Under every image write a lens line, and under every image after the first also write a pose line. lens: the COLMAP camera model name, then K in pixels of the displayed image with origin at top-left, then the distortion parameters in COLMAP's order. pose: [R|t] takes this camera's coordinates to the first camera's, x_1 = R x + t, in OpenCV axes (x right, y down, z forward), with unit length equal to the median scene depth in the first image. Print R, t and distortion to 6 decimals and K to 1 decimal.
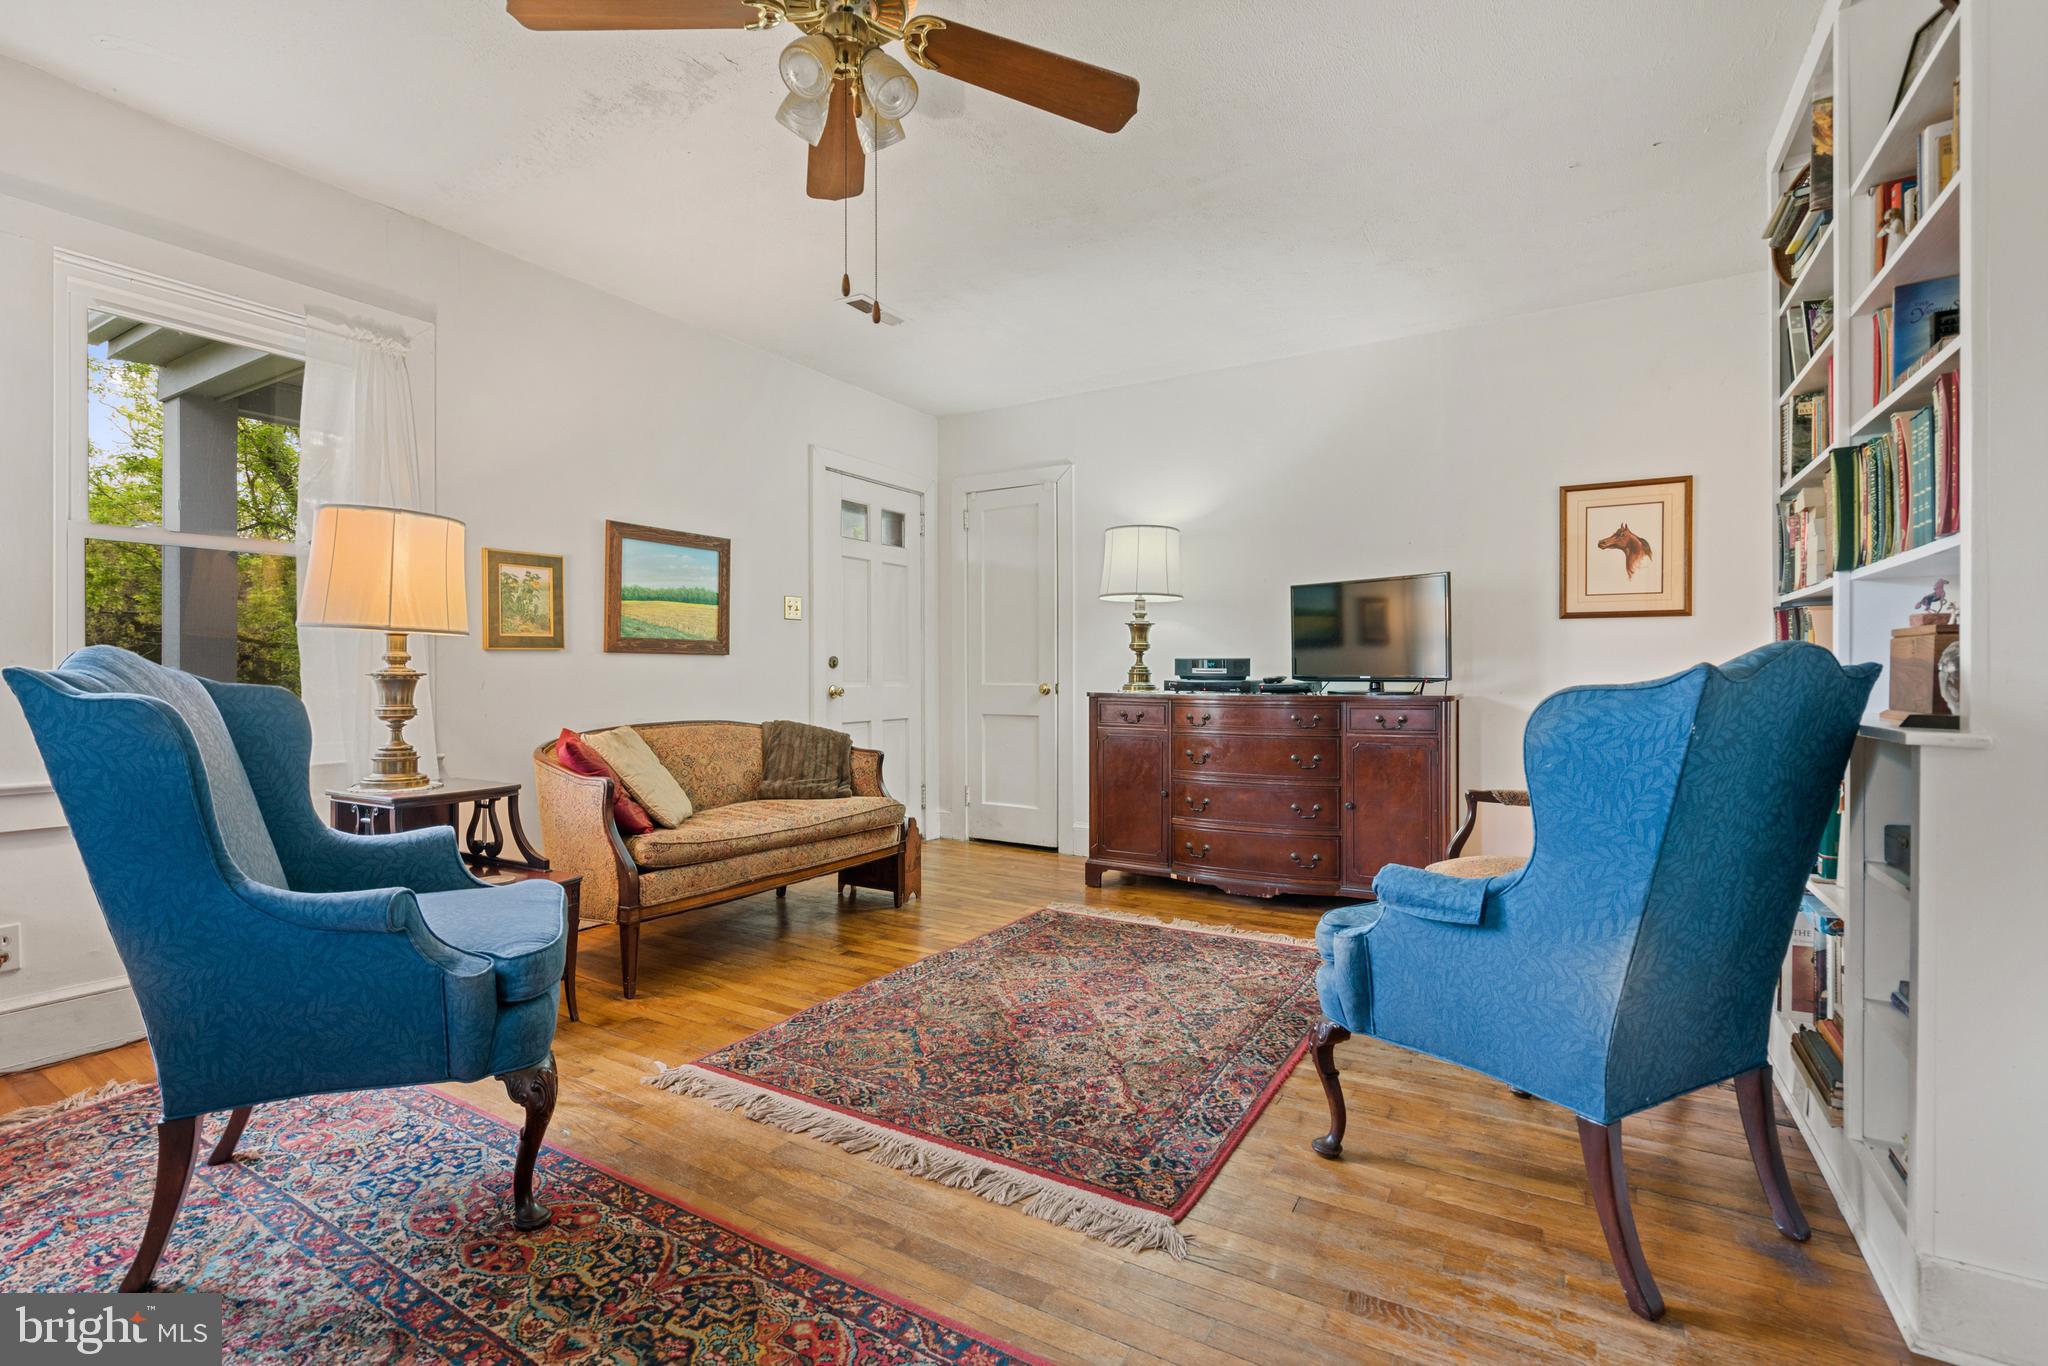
lens RADIAL K [[925.9, 0, 1014.5], [0, 925.9, 677.5], [0, 0, 1]] dist [-0.007865, 0.000446]
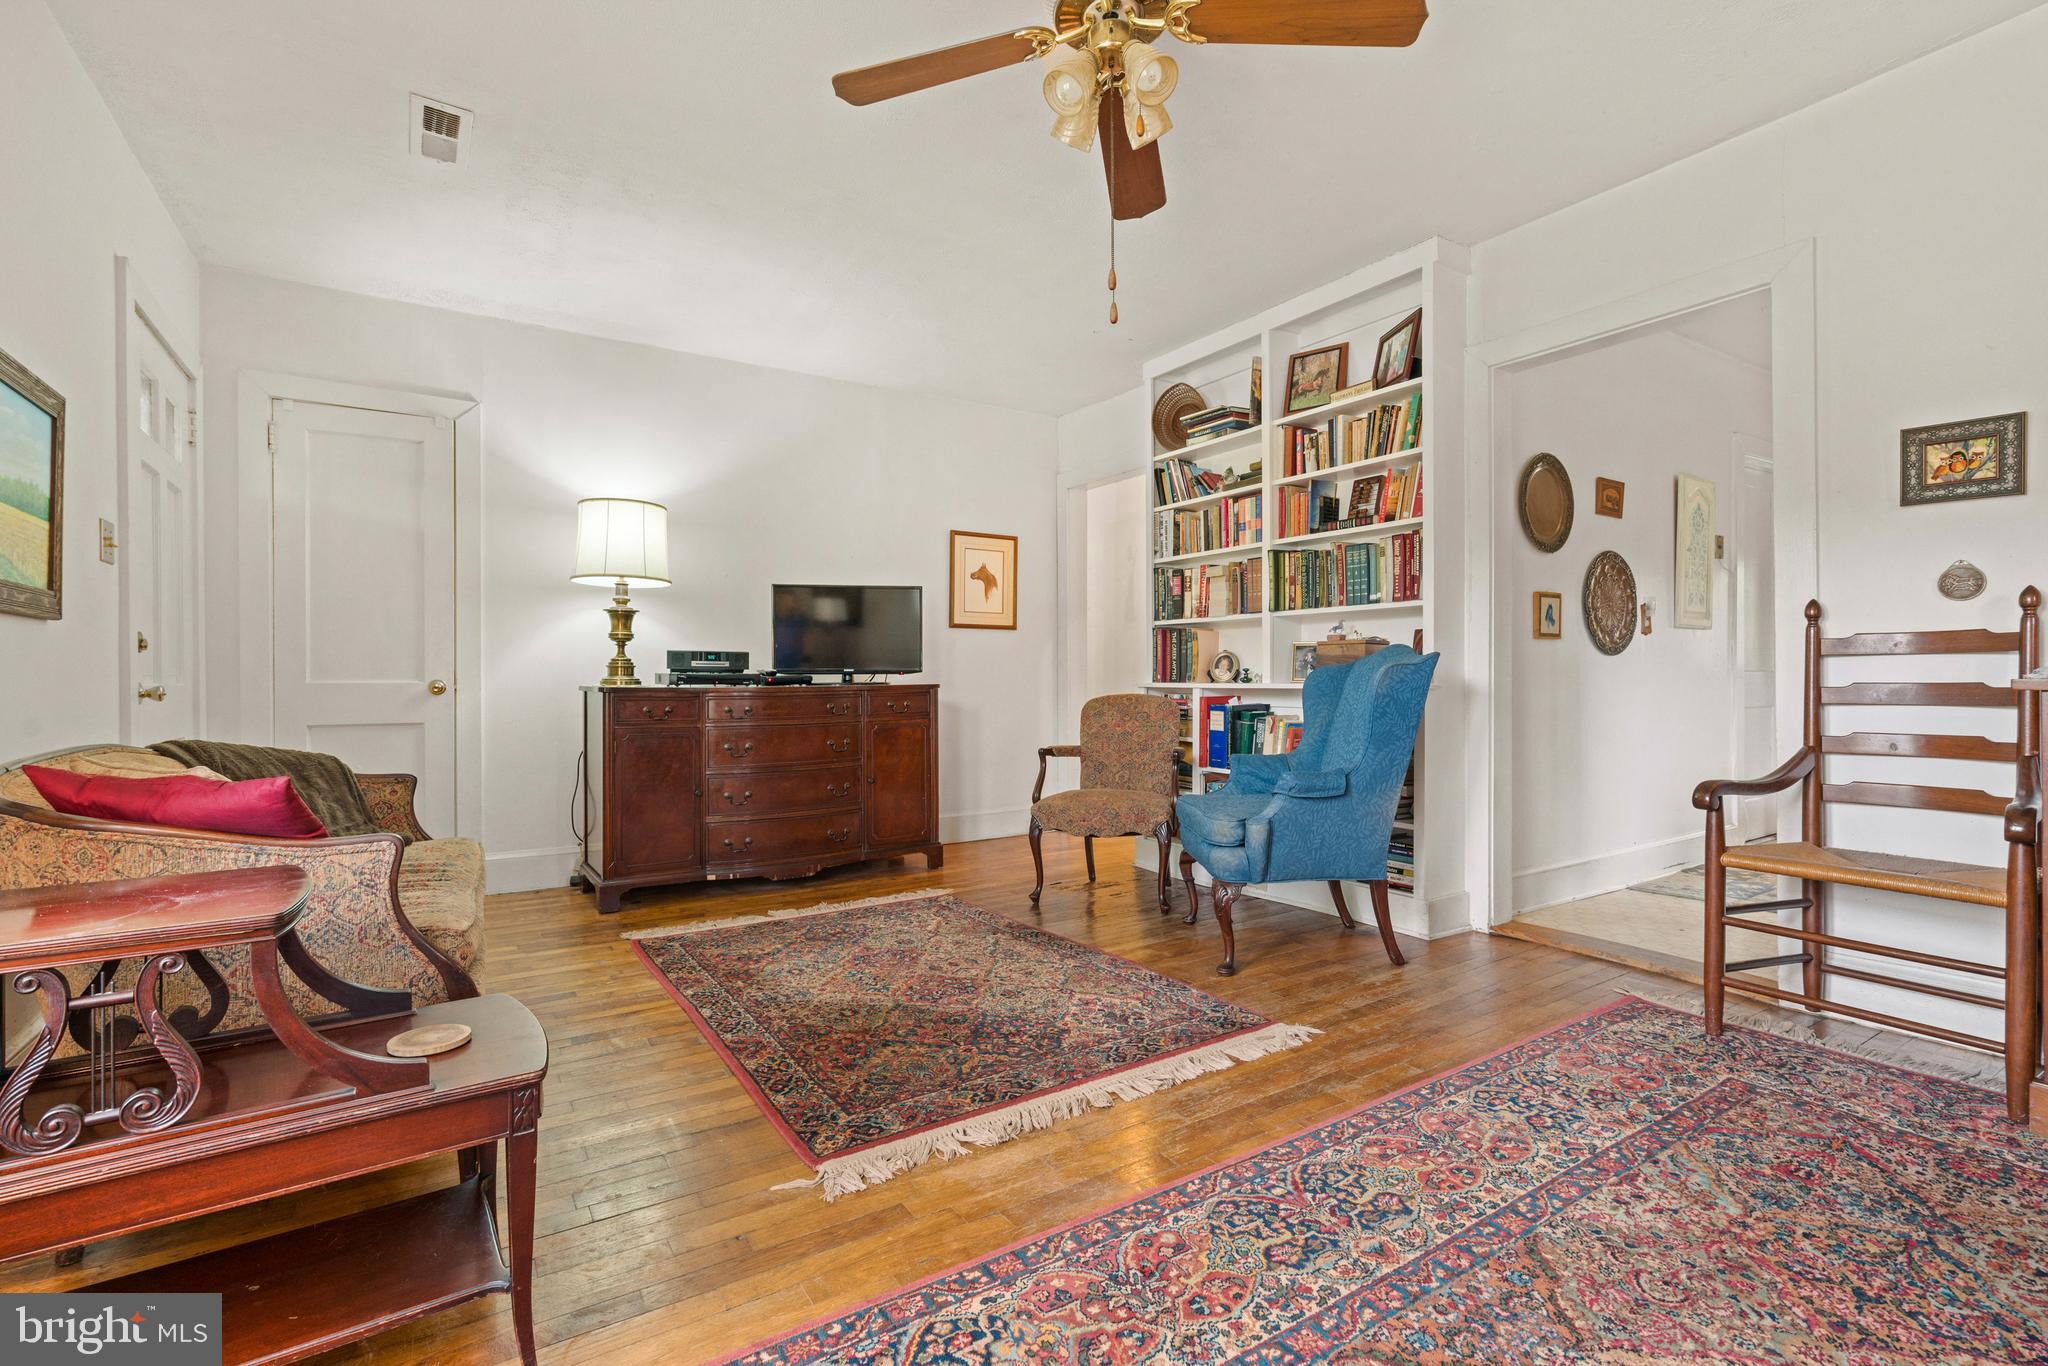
lens RADIAL K [[925.9, 0, 1015.8], [0, 925.9, 680.3], [0, 0, 1]] dist [-0.007865, 0.000446]
pose [[0.439290, -0.003929, 0.898337, -0.662800], [0.008274, 0.999966, 0.000328, 0.015977], [-0.898307, 0.007289, 0.439307, 0.358384]]
